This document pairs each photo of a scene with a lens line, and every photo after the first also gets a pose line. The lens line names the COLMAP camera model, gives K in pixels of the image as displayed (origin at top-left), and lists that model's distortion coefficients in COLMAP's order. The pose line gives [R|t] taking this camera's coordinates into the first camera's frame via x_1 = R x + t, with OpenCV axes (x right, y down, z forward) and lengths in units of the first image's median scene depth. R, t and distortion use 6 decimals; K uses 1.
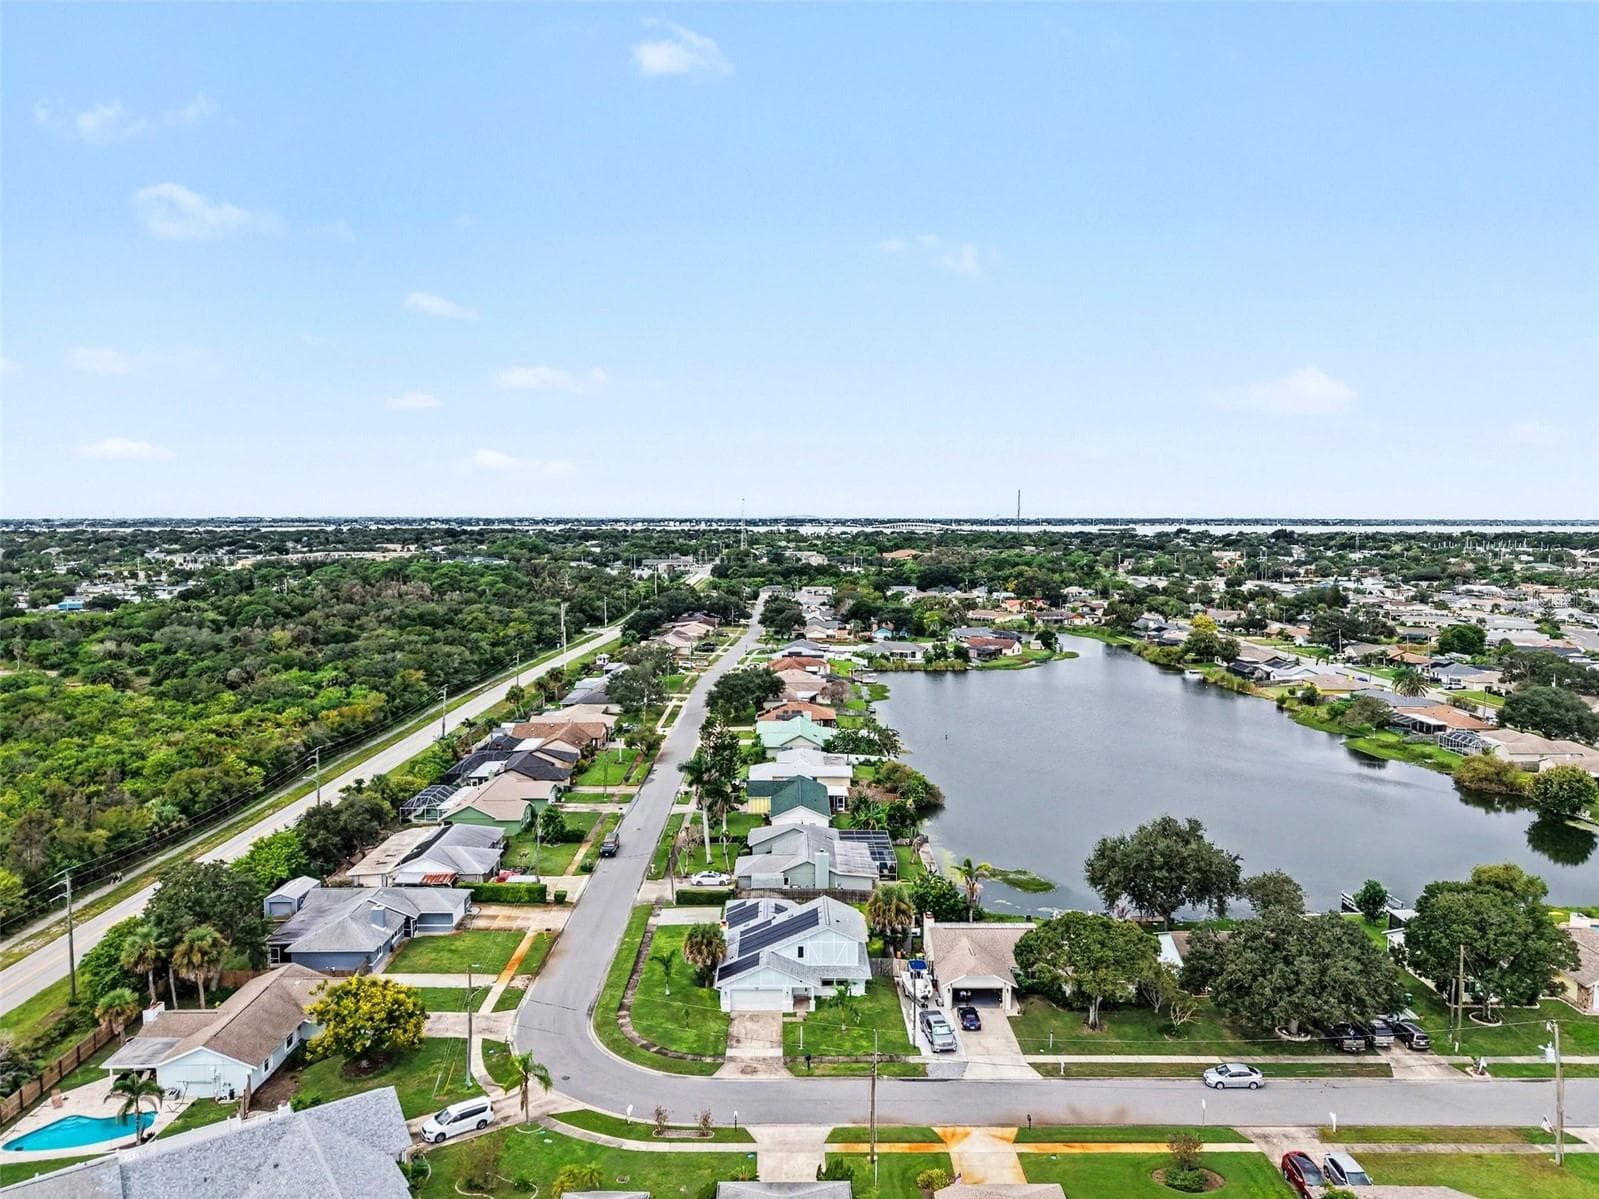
lens RADIAL K [[1143.1, 0, 801.1], [0, 1143.1, 594.4], [0, 0, 1]] dist [0.054335, -0.066943]
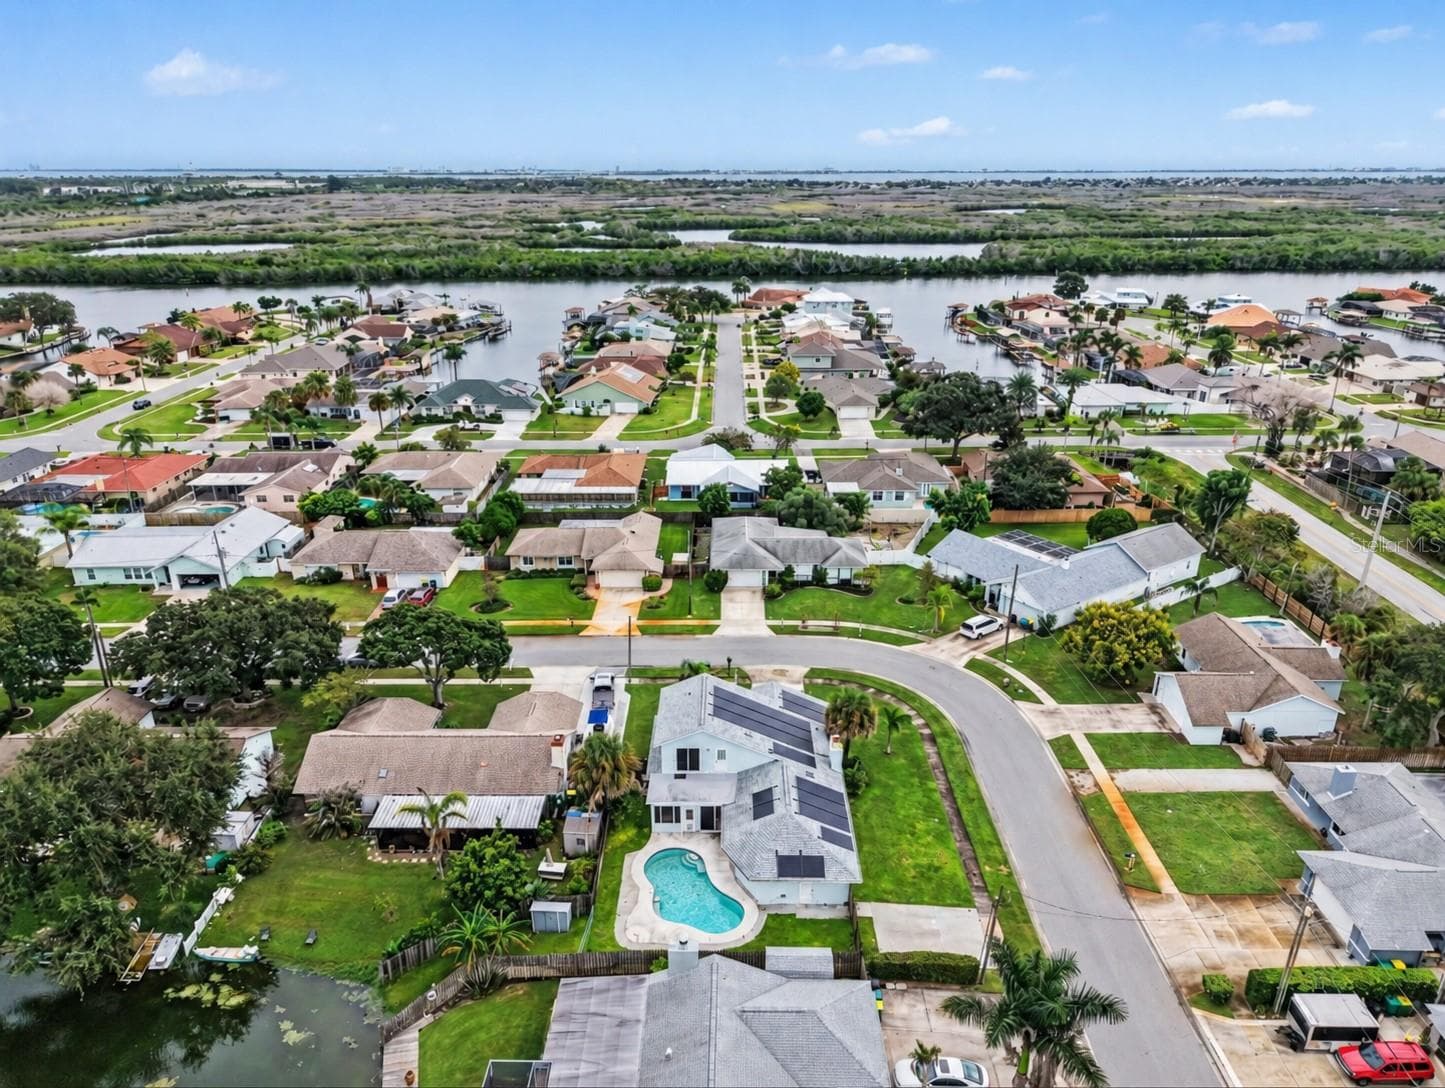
lens RADIAL K [[1033.0, 0, 724.0], [0, 1033.0, 539.4], [0, 0, 1]] dist [0.054335, -0.066943]
pose [[-0.999757, -0.011122, 0.019006, -0.005624], [-0.002310, 0.911283, 0.411774, -0.123906], [-0.021900, 0.411630, -0.911088, 1.701598]]
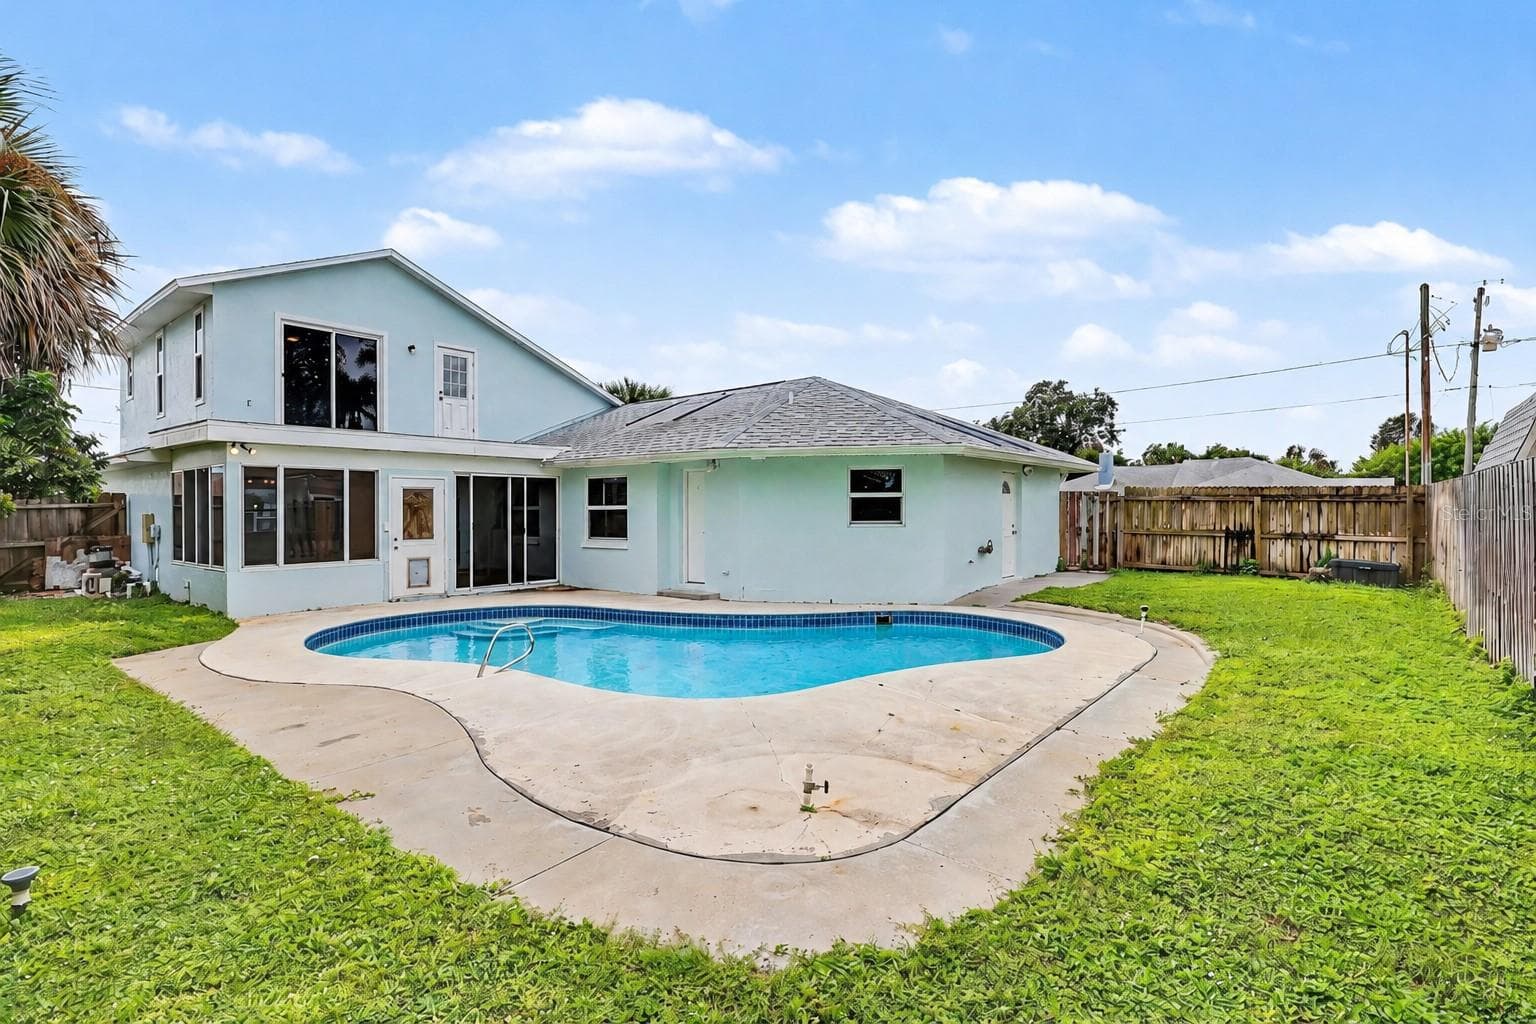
lens RADIAL K [[716.6, 0, 770.6], [0, 716.6, 502.4], [0, 0, 1]] dist [-0.000707, -0.000341]
pose [[-0.629068, -0.003014, -0.777345, 0.084055], [-0.051426, 0.997963, 0.037747, 0.327236], [0.775647, 0.063722, -0.627942, 1.256401]]
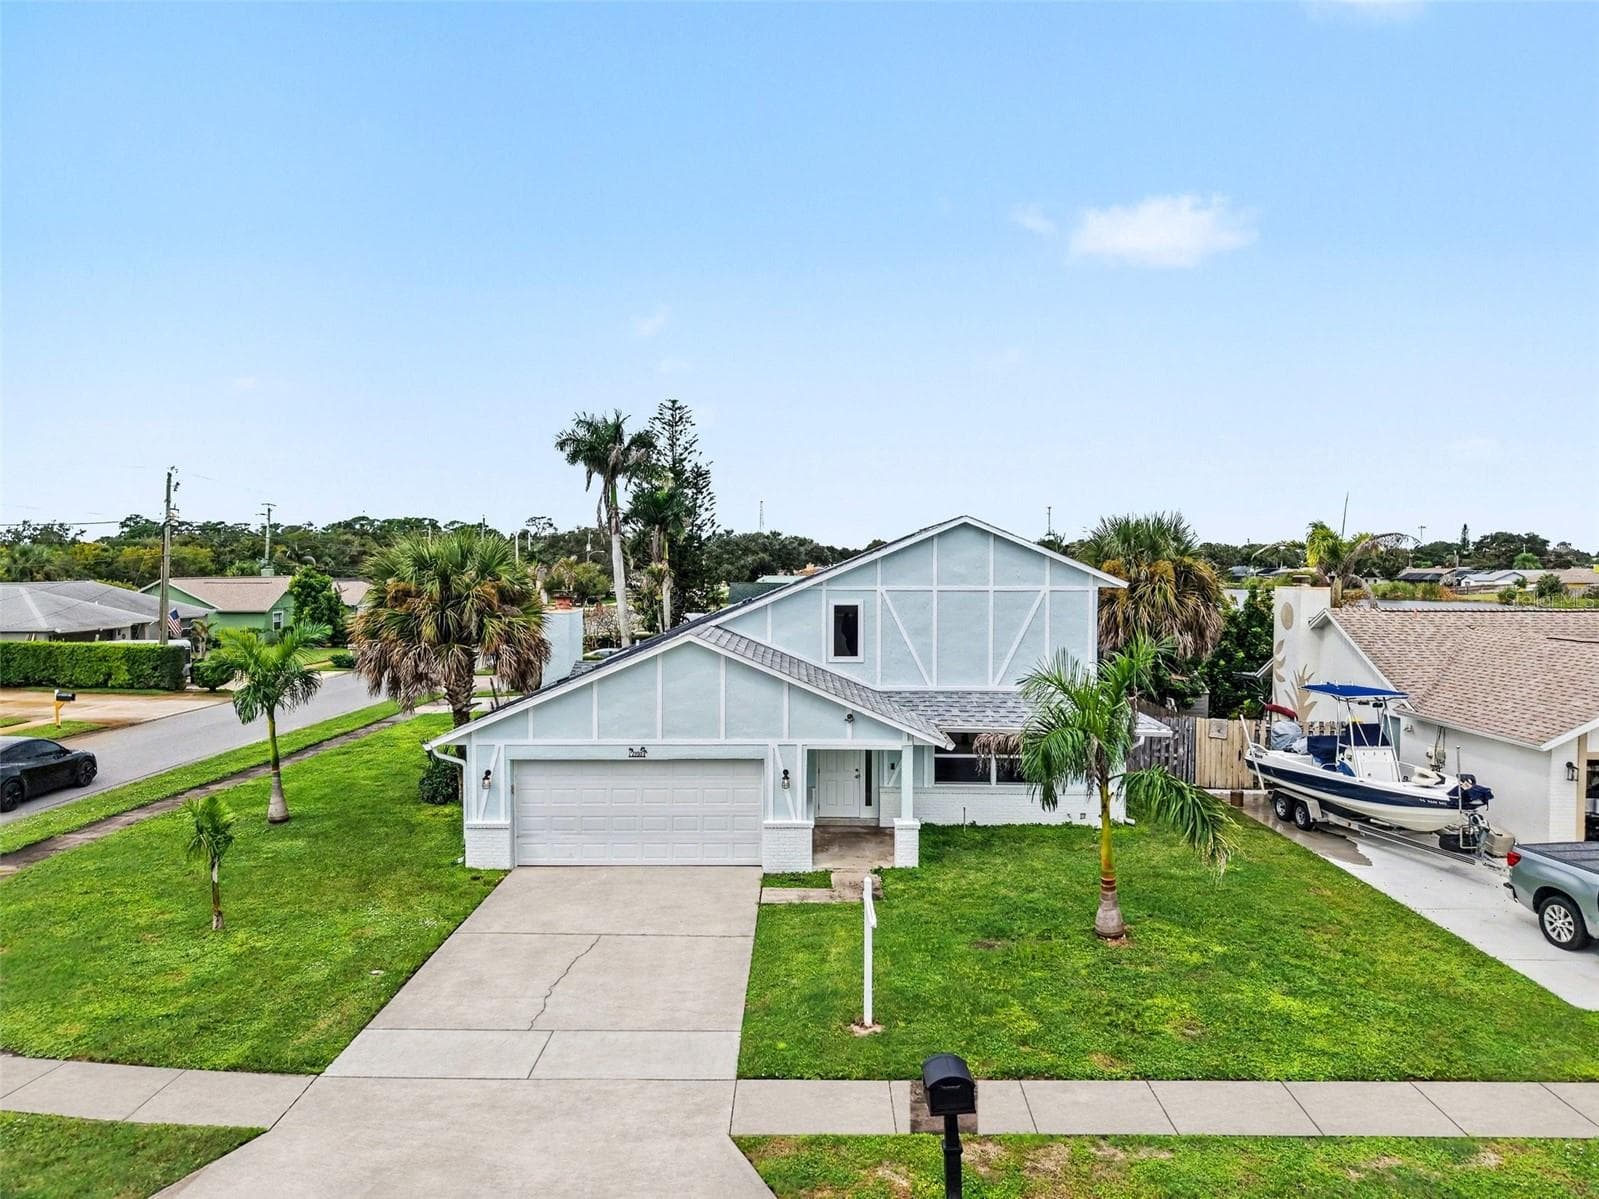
lens RADIAL K [[1059.6, 0, 798.5], [0, 1059.6, 593.2], [0, 0, 1]] dist [0.065537, -0.076021]
pose [[0.999795, -0.001907, -0.020171, -0.005788], [0.000950, 0.998878, -0.047353, 0.320723], [0.020238, 0.047324, 0.998675, 0.802963]]
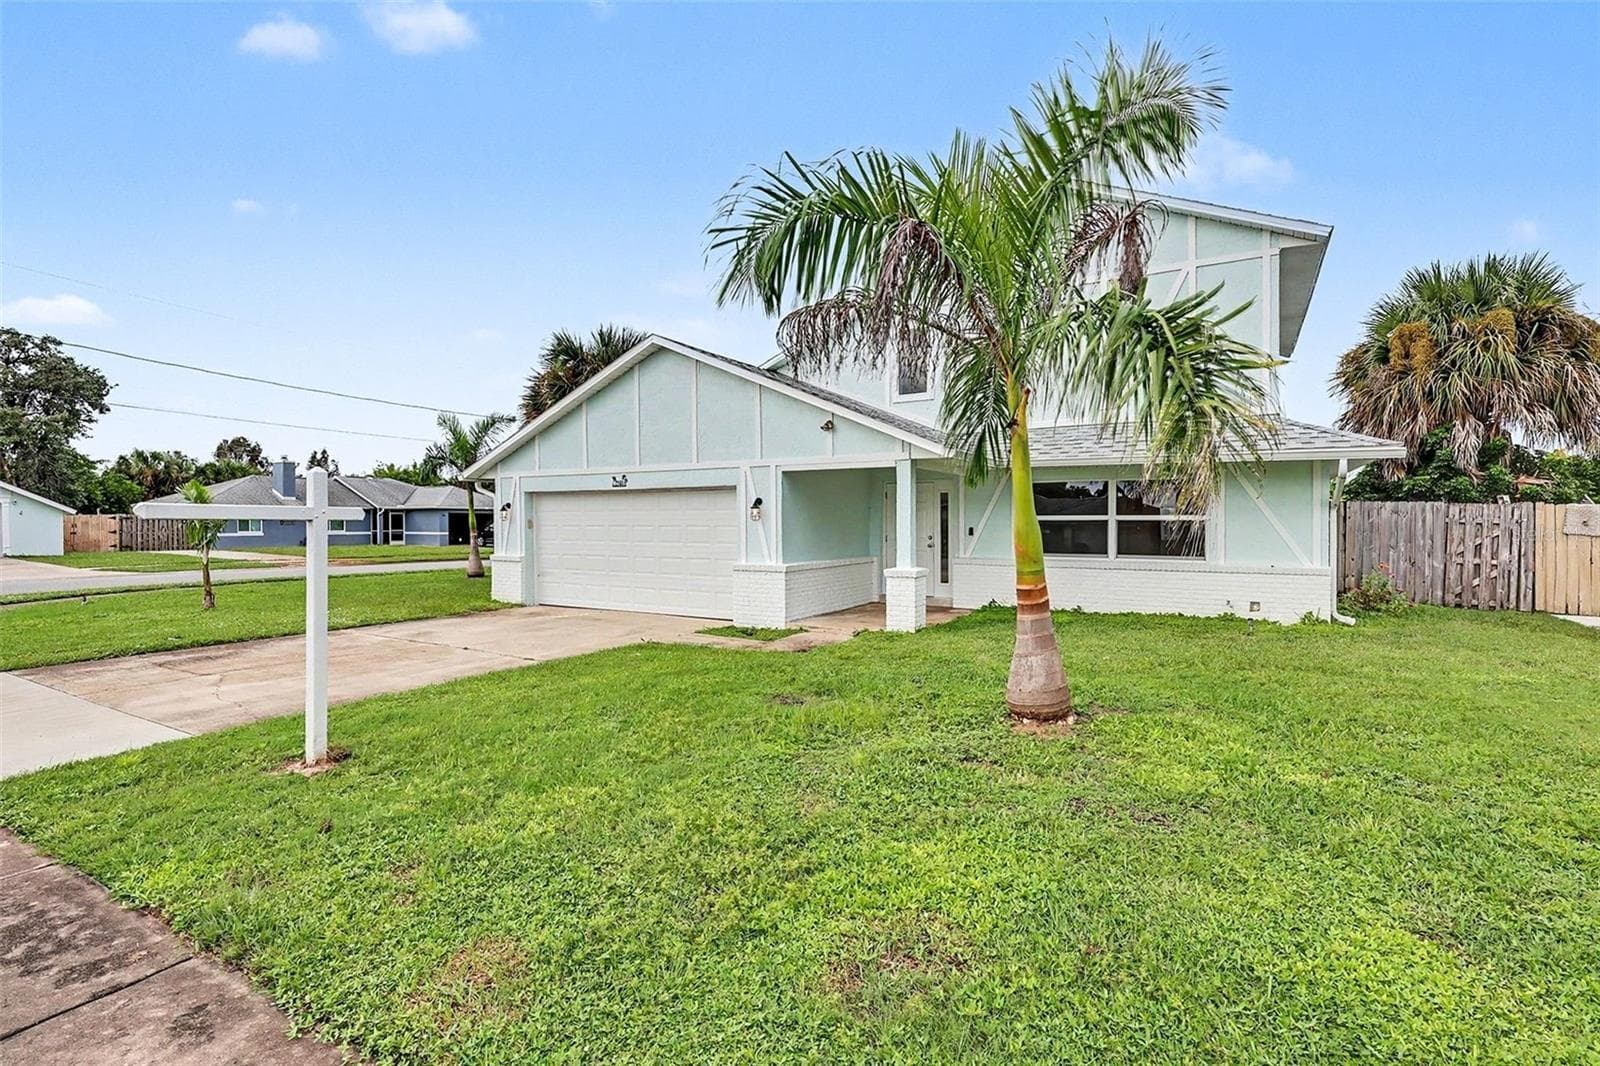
lens RADIAL K [[746.5, 0, 802.7], [0, 746.5, 523.0], [0, 0, 1]] dist [-0.000707, -0.000341]
pose [[0.859145, -0.003212, -0.511723, 0.047014], [-0.033930, 0.997422, -0.063225, 0.353192], [0.510607, 0.071682, 0.856821, 0.907803]]
